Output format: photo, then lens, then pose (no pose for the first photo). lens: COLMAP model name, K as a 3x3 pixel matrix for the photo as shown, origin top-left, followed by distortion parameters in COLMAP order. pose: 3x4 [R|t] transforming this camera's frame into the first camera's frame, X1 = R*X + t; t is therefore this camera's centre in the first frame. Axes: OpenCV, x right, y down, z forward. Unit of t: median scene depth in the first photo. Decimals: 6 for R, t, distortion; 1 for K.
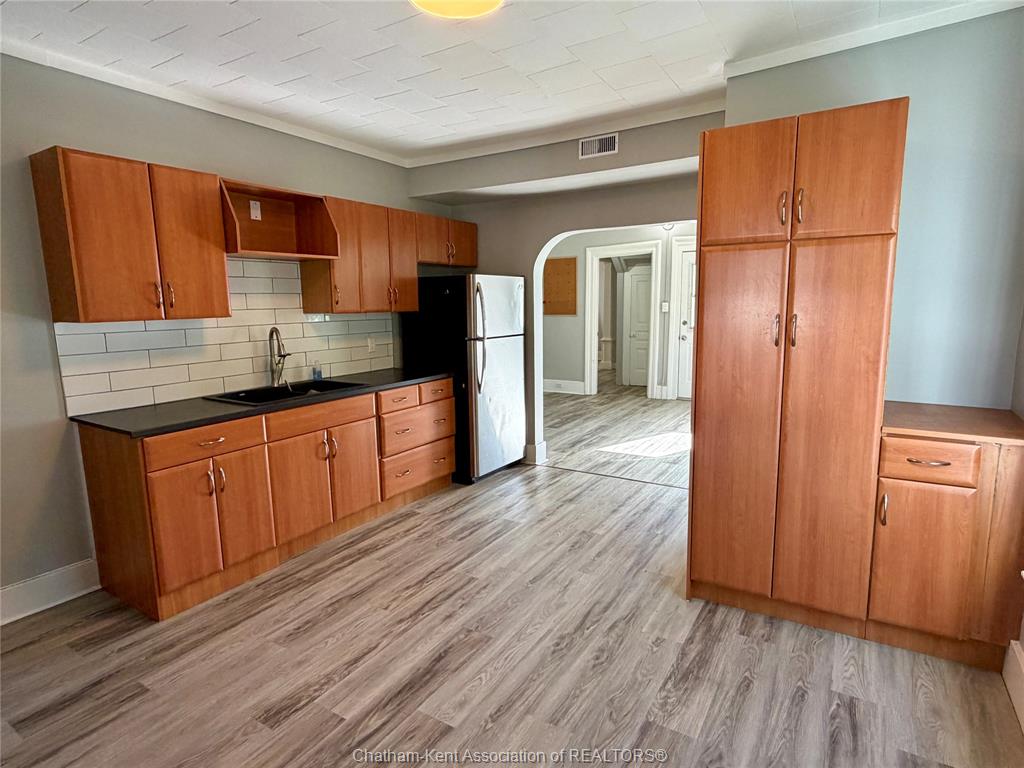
lens RADIAL K [[551.9, 0, 512.0], [0, 551.9, 385.2], [0, 0, 1]] dist [0.003040, -0.002645]
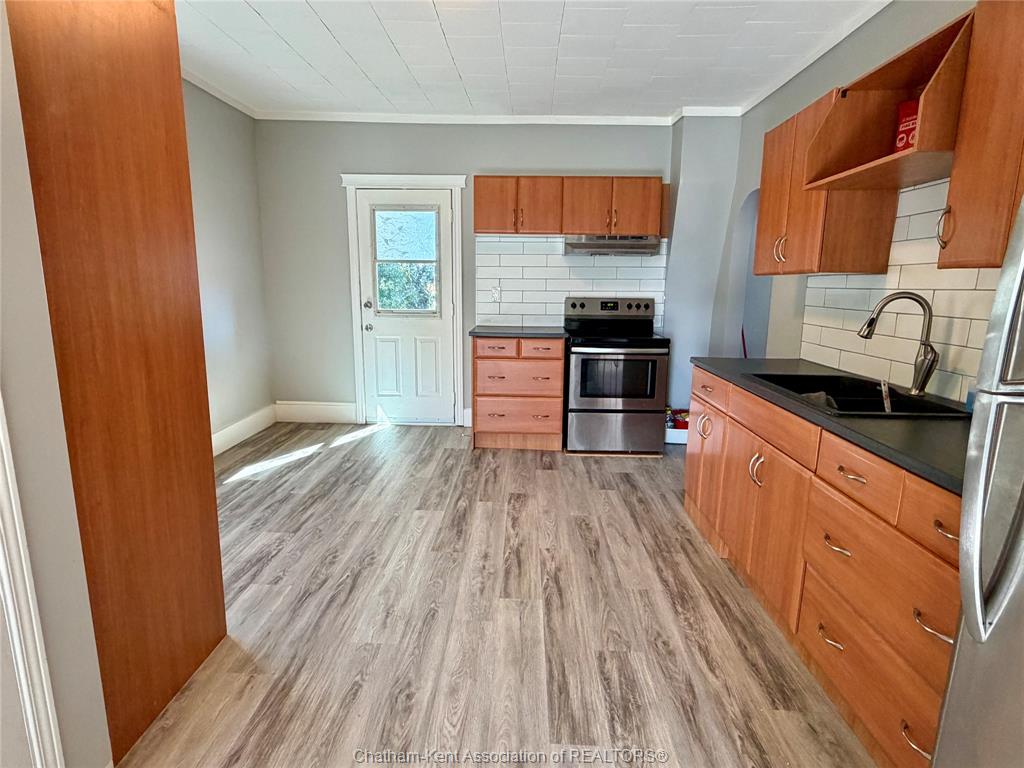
lens RADIAL K [[551.9, 0, 515.6], [0, 551.9, 387.3], [0, 0, 1]] dist [0.003040, -0.002645]
pose [[-0.856388, 0.095882, -0.507352, 0.291667], [-0.083349, 0.944049, 0.319101, -0.192822], [0.509561, 0.315561, -0.800481, 1.526154]]
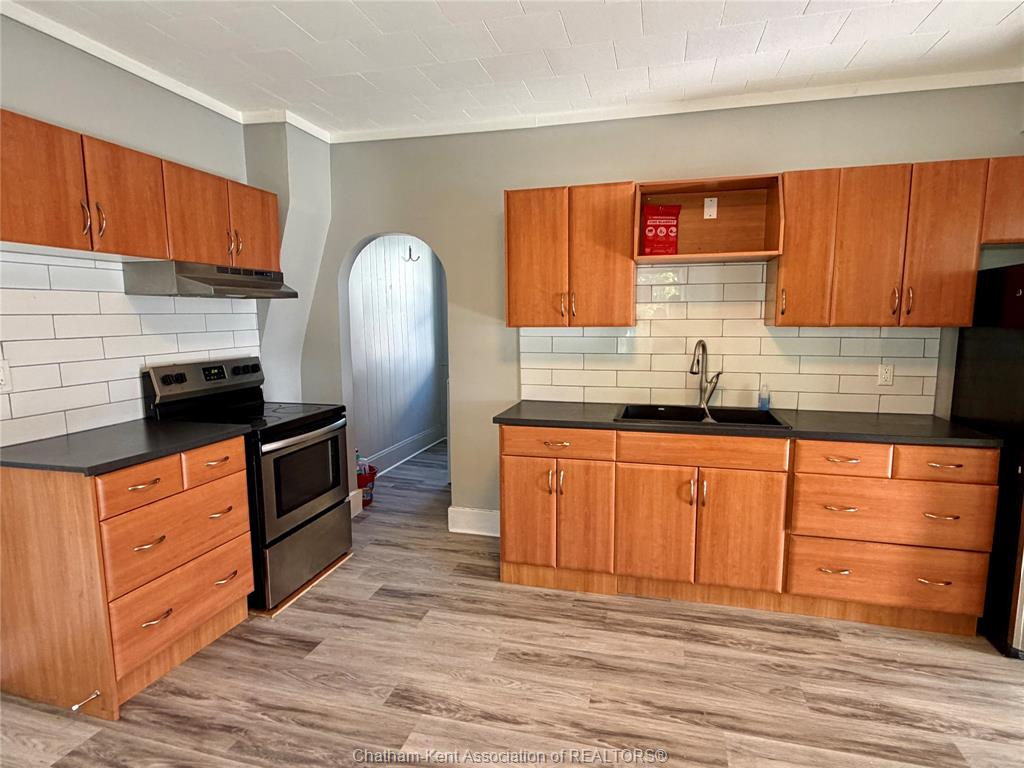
lens RADIAL K [[551.9, 0, 514.3], [0, 551.9, 387.6], [0, 0, 1]] dist [0.003040, -0.002645]
pose [[0.295290, 0.129646, -0.946571, 0.375662], [-0.144558, 0.985407, 0.089869, -0.078237], [0.944408, 0.110296, 0.309722, 0.538565]]
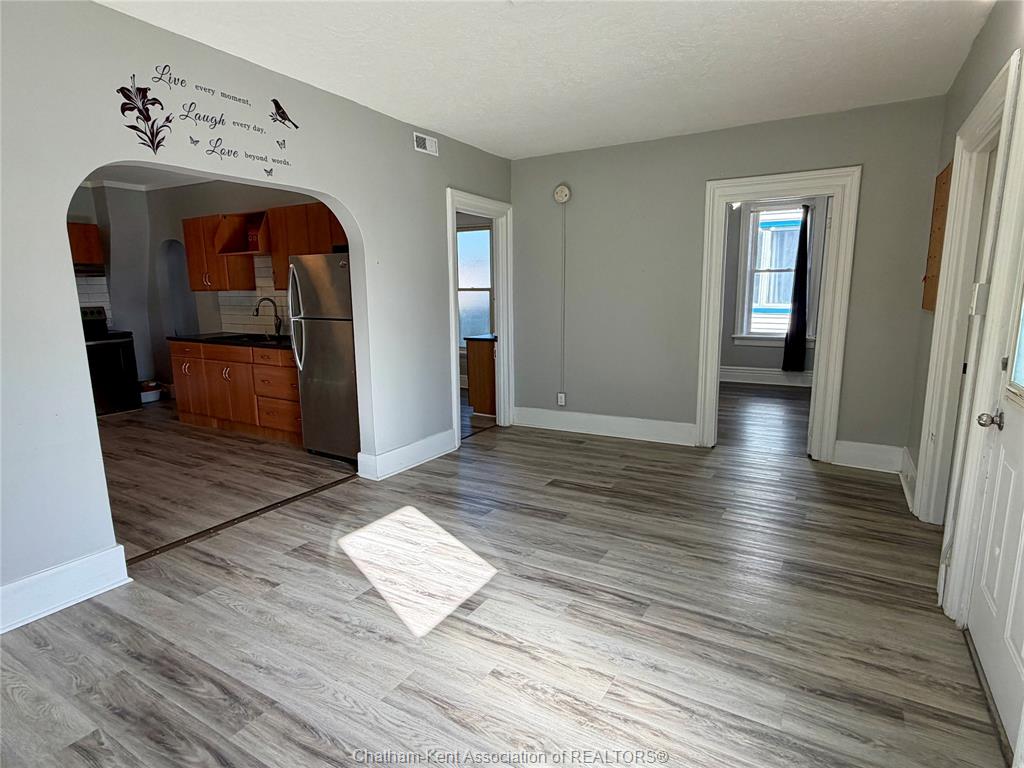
lens RADIAL K [[551.9, 0, 514.1], [0, 551.9, 385.5], [0, 0, 1]] dist [0.003040, -0.002645]
pose [[0.026990, 0.189804, -0.981451, 1.440073], [-0.142729, 0.972481, 0.184144, -0.302662], [0.989394, 0.135112, 0.053338, 1.961136]]
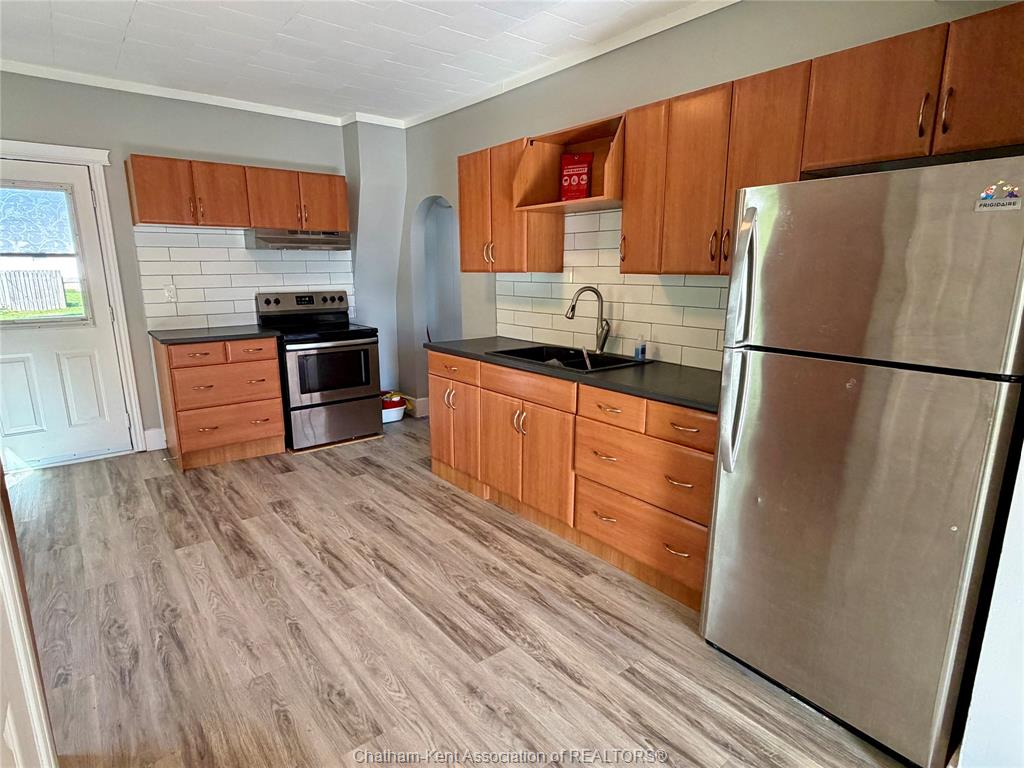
lens RADIAL K [[551.9, 0, 512.3], [0, 551.9, 386.3], [0, 0, 1]] dist [0.003040, -0.002645]
pose [[-0.322495, 0.209142, -0.923177, 0.558650], [-0.142720, 0.953393, 0.265844, -0.201903], [0.935750, 0.217489, -0.277616, 1.375121]]
